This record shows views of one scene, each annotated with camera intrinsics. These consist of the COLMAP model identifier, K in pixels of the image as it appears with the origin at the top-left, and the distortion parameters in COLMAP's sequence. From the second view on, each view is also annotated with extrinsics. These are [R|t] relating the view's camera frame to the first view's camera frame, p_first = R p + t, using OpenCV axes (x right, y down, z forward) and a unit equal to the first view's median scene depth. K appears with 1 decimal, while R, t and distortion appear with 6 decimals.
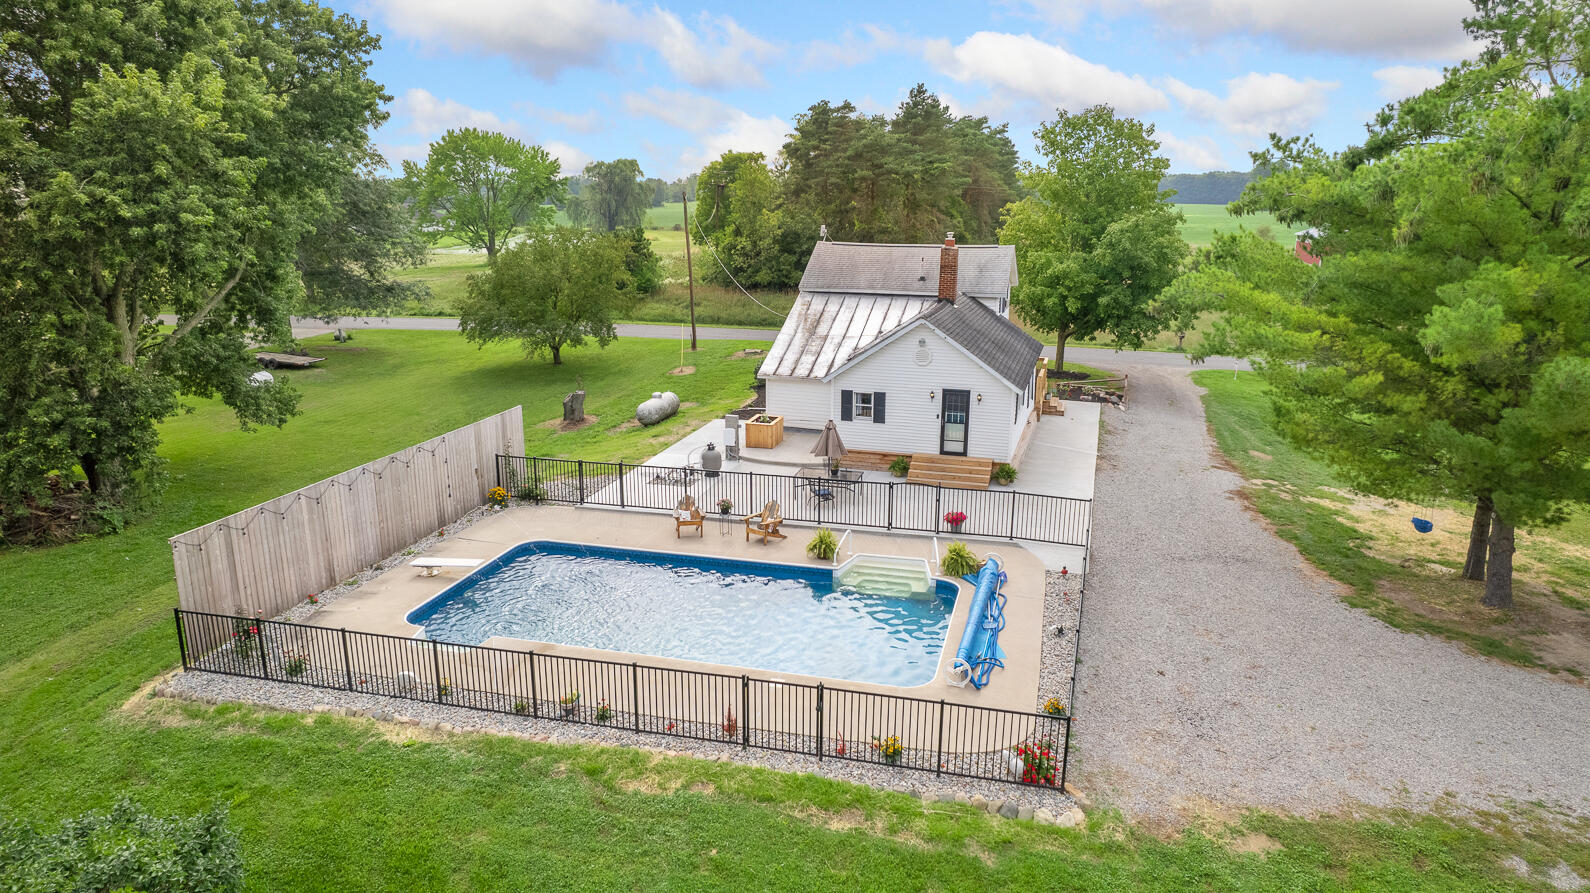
lens RADIAL K [[1018.9, 0, 795.0], [0, 1018.9, 446.5], [0, 0, 1]] dist [-0.079318, 0.076278]
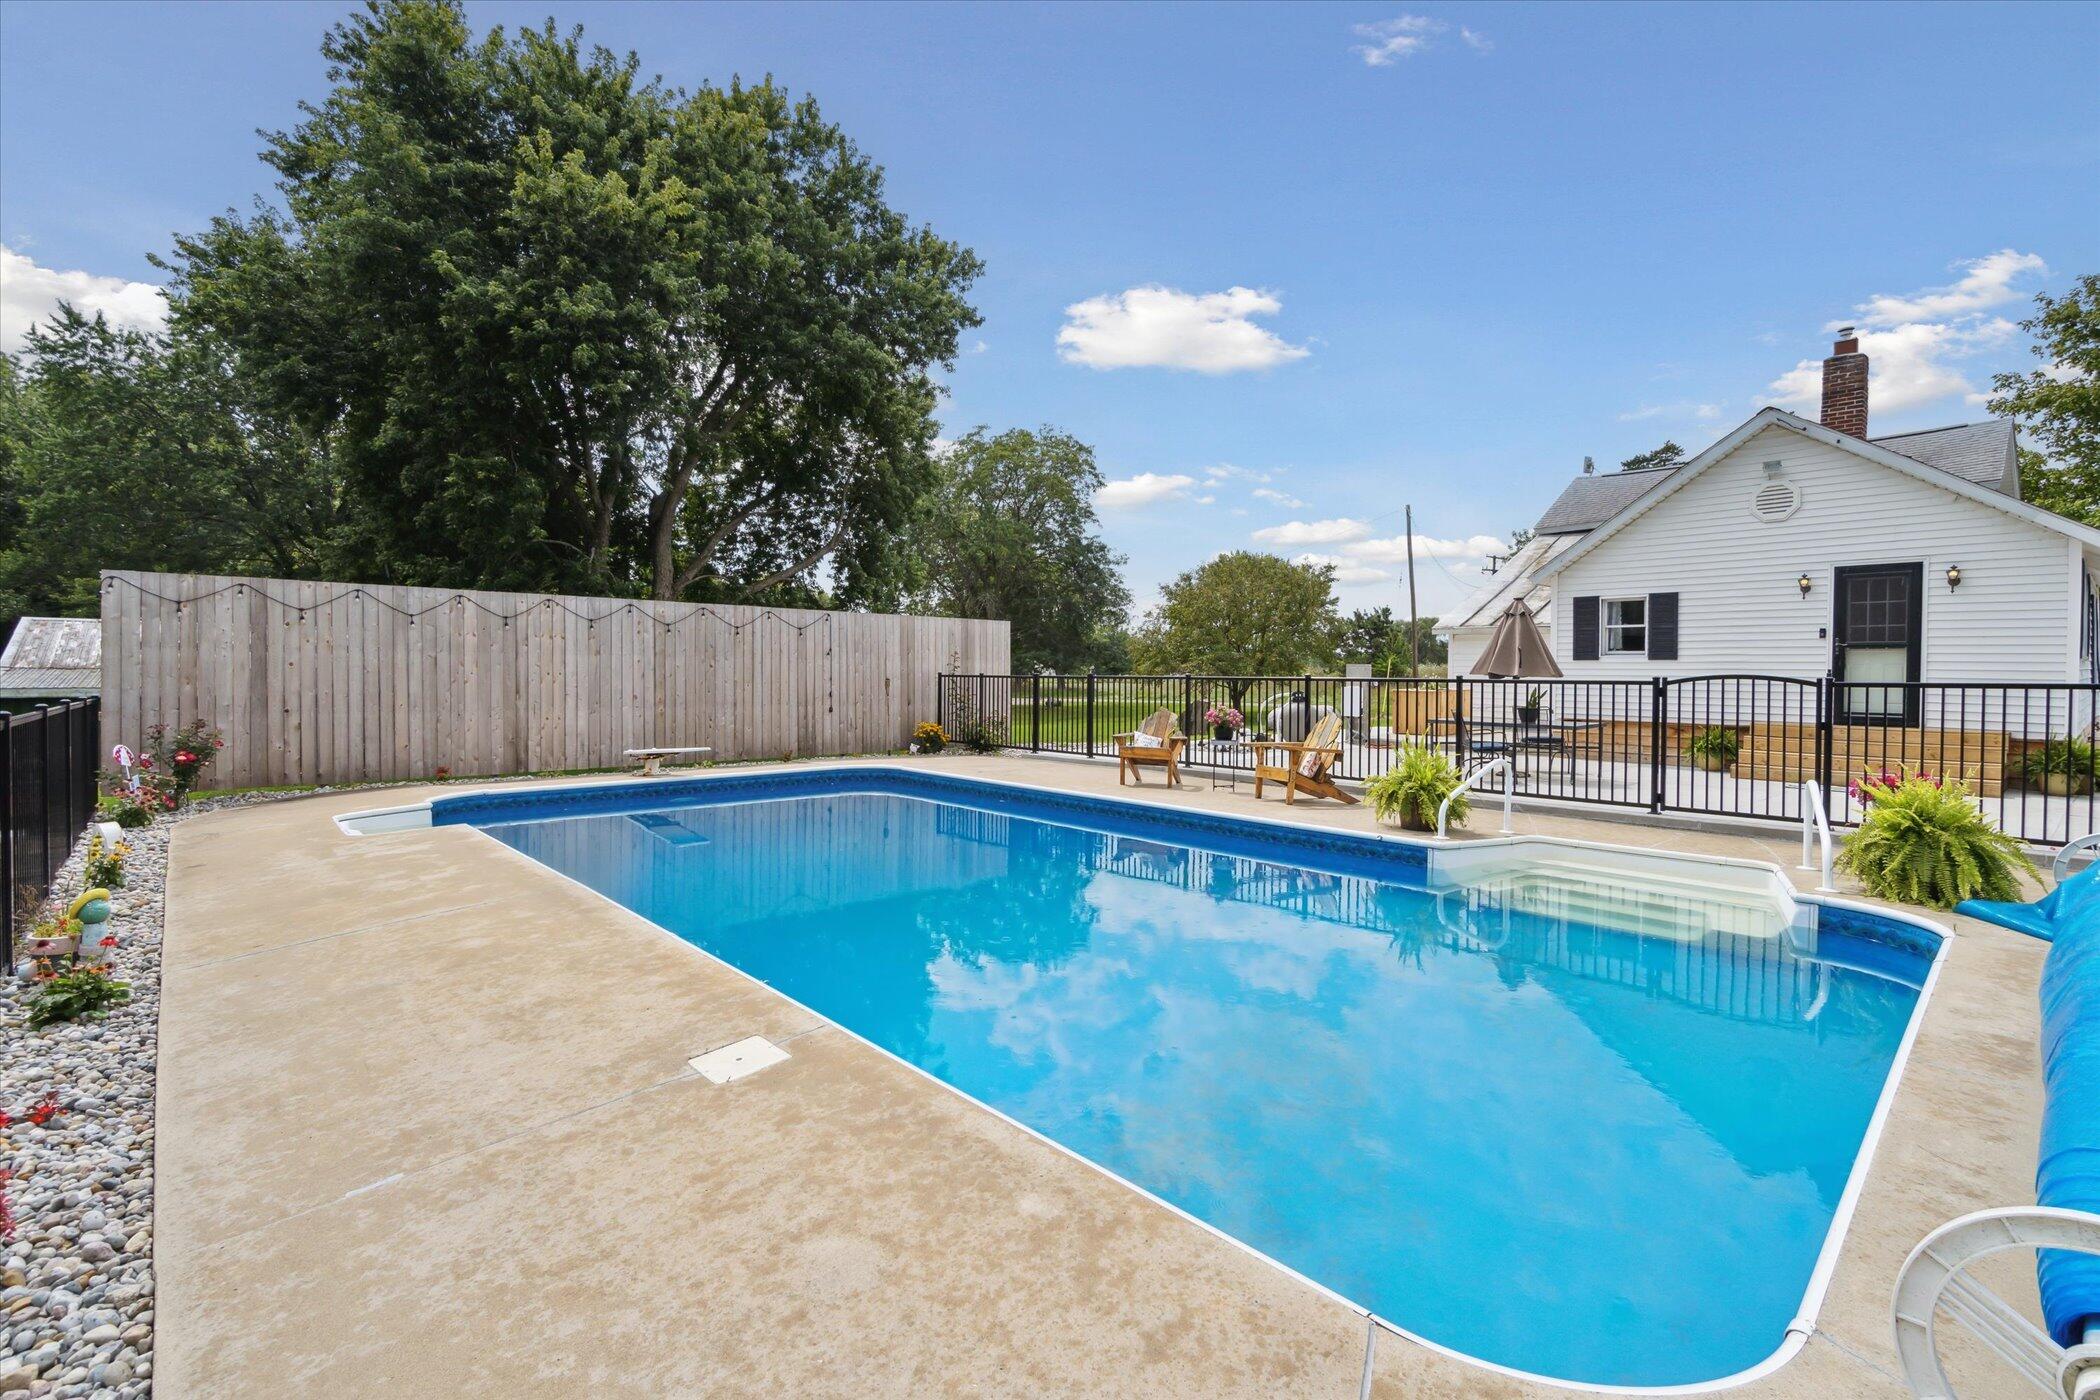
lens RADIAL K [[909.2, 0, 1050.0], [0, 909.2, 700.0], [0, 0, 1]] dist [-0.006346, -0.000168]
pose [[0.838879, 0.007211, -0.544270, 0.074483], [-0.130481, 0.973422, -0.188213, 0.114113], [0.528447, 0.228905, 0.817525, 0.520525]]
